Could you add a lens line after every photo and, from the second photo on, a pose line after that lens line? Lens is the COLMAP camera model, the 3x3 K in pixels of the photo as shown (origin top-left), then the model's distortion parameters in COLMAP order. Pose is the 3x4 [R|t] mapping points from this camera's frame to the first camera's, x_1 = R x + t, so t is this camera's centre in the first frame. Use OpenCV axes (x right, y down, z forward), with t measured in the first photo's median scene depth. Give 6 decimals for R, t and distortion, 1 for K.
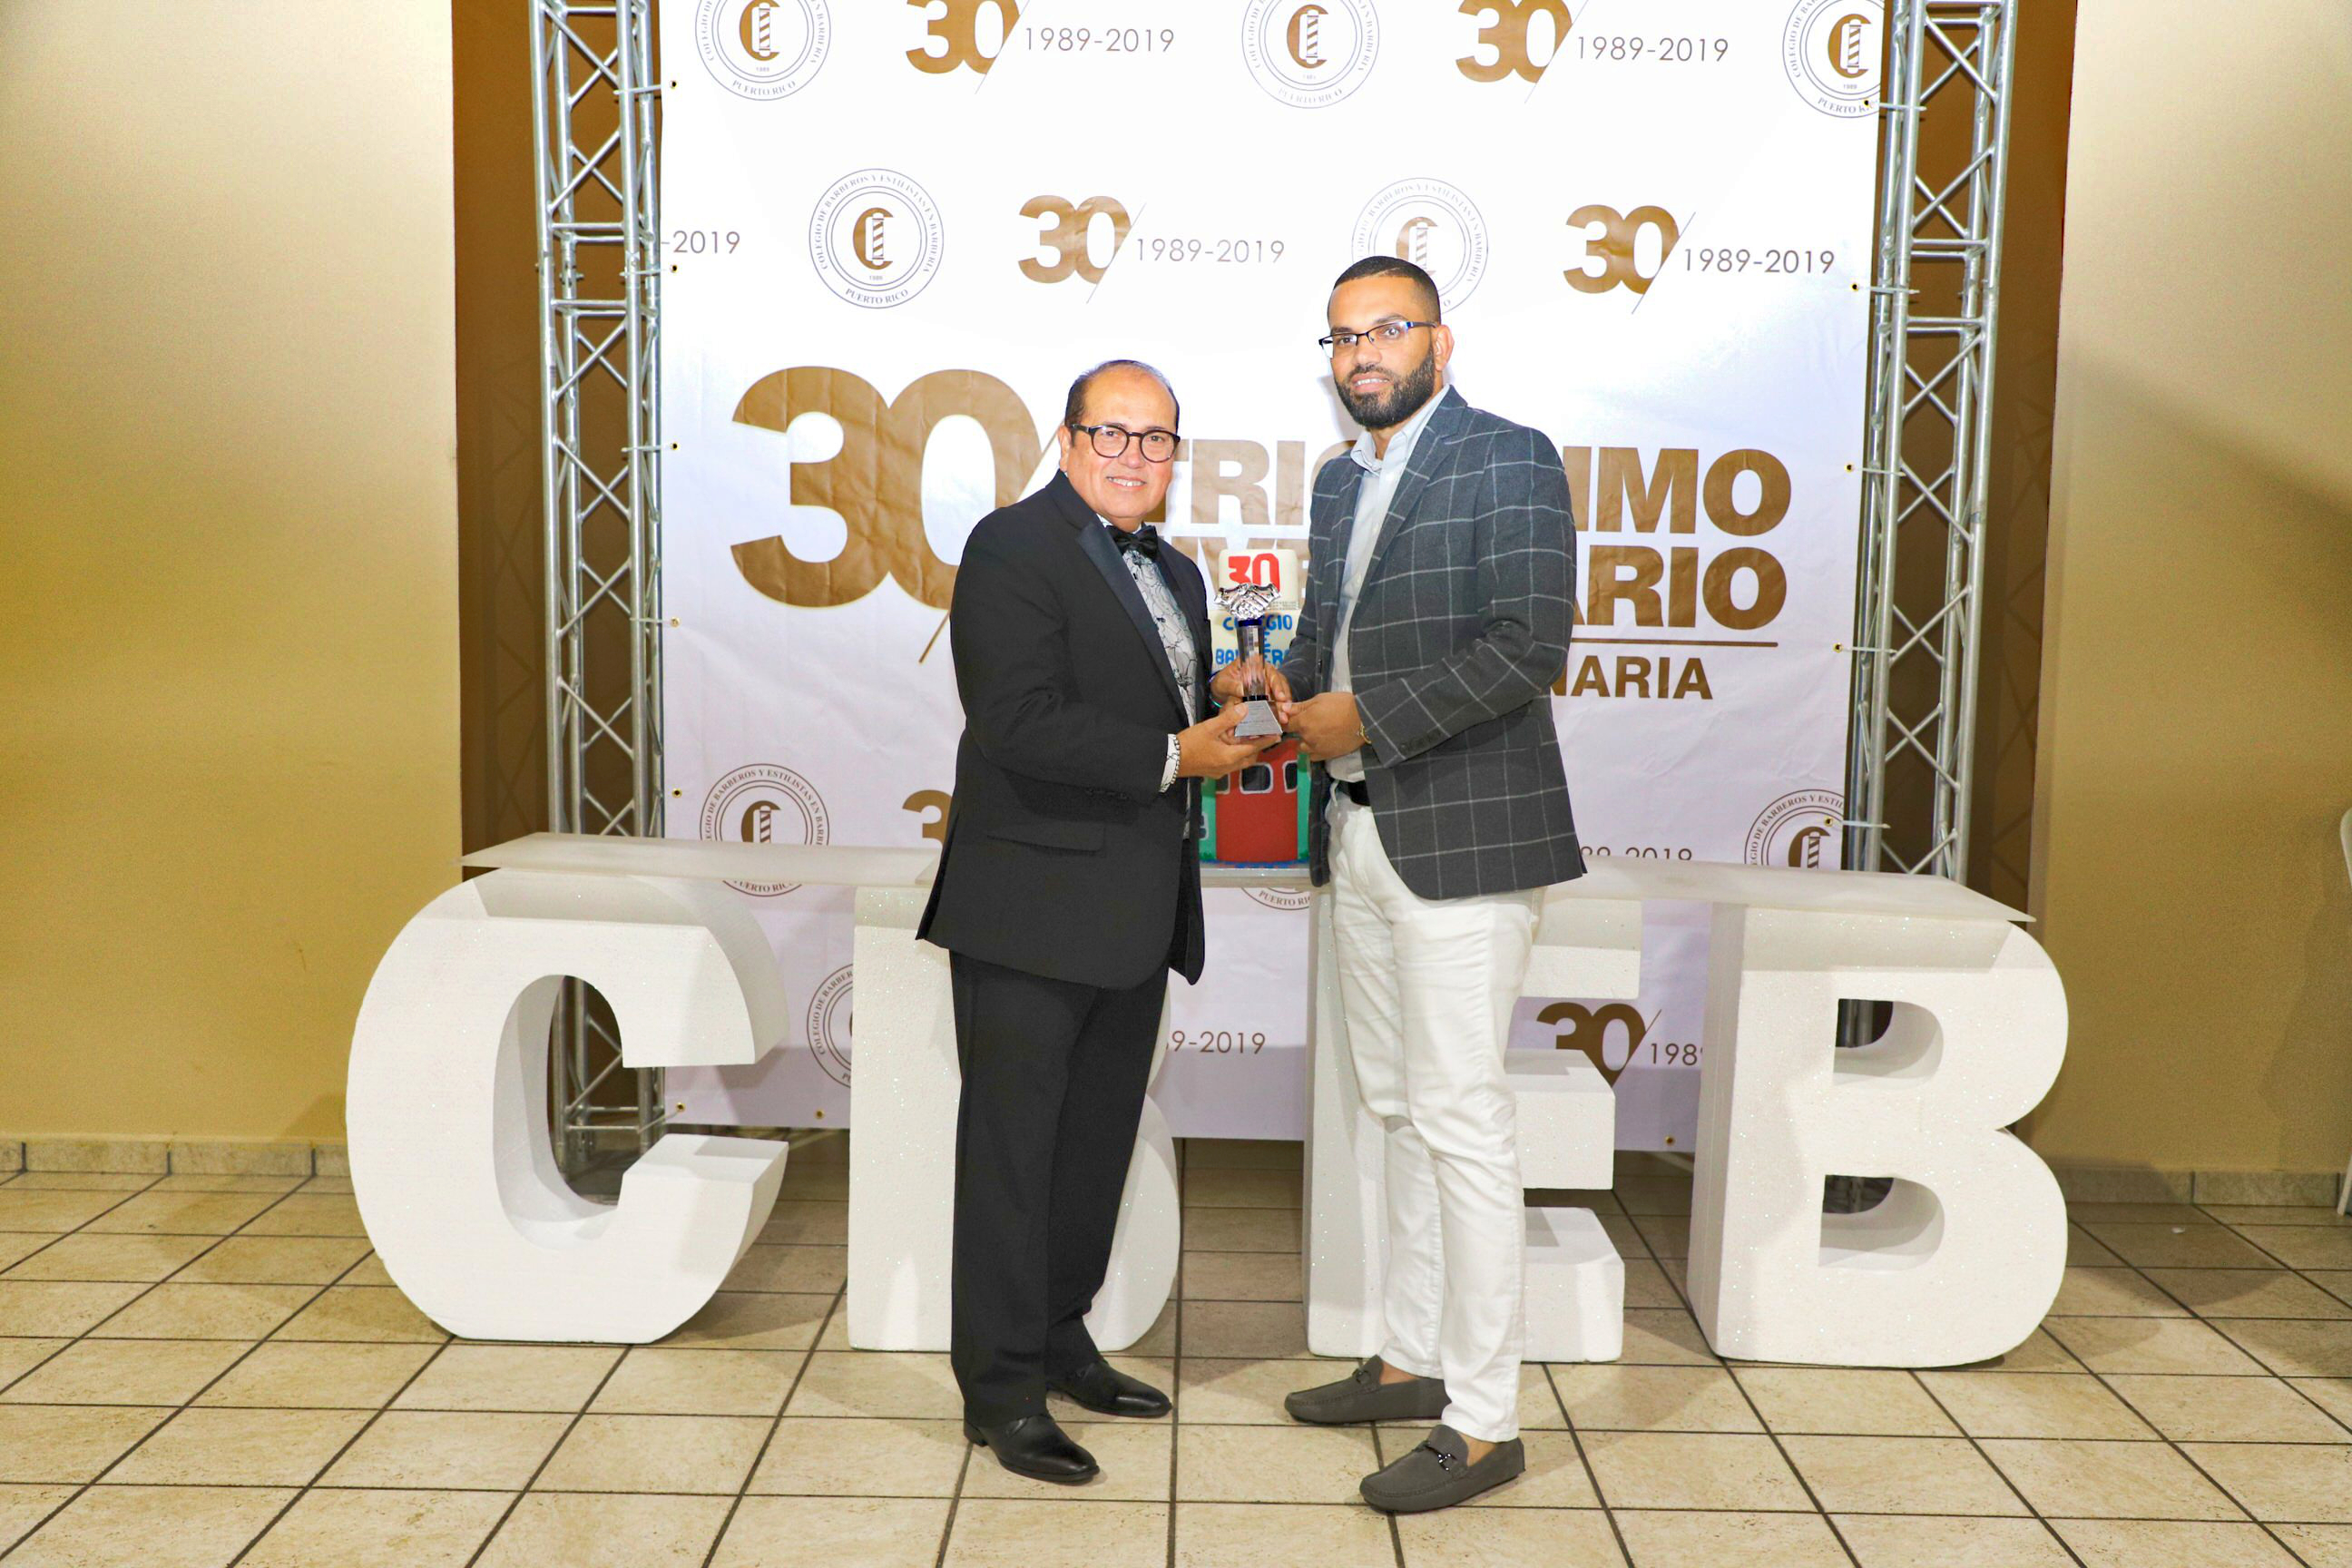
lens RADIAL K [[2429.6, 0, 1196.0], [0, 2429.6, 762.6], [0, 0, 1]] dist [0.020629, 0.000000]
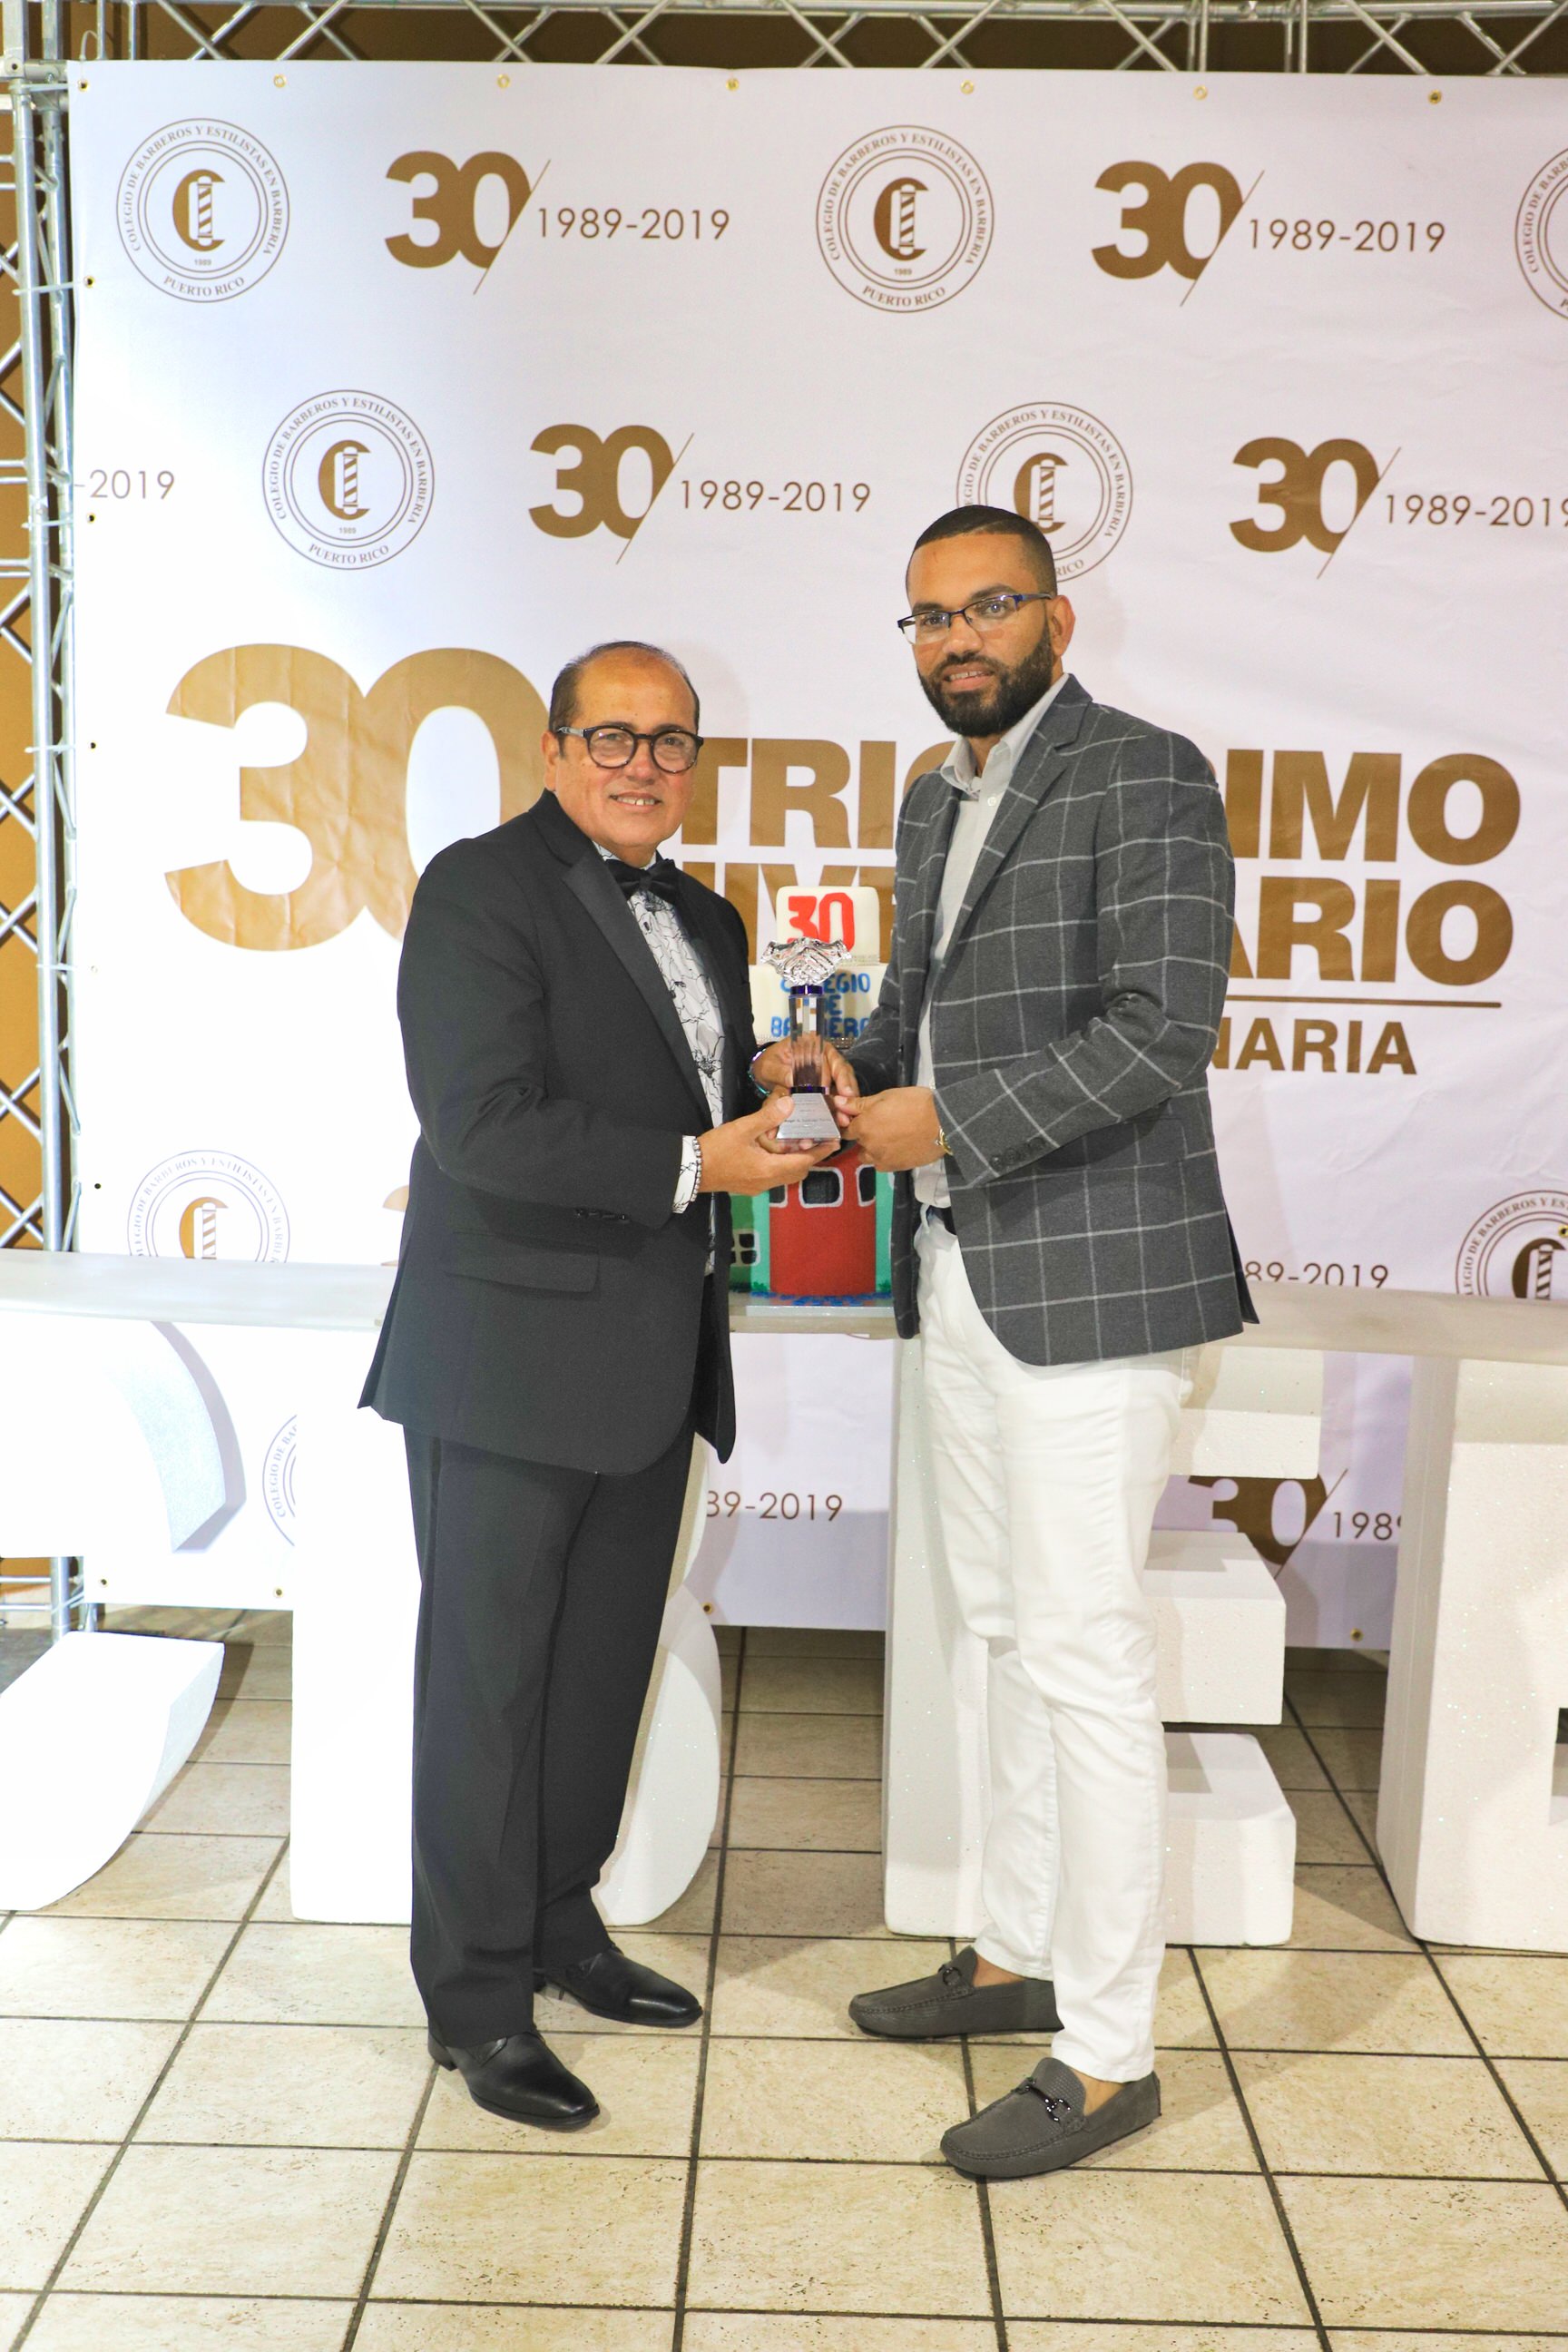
lens RADIAL K [[2747.1, 0, 785.1], [0, 2747.1, 1171.0], [0, 0, 1]] dist [-0.020167, 0.000000]
pose [[0.999929, 0.004190, -0.011113, 0.019814], [-0.003861, 0.999558, 0.029475, -0.020495], [0.011231, -0.029430, 0.999504, 0.117358]]
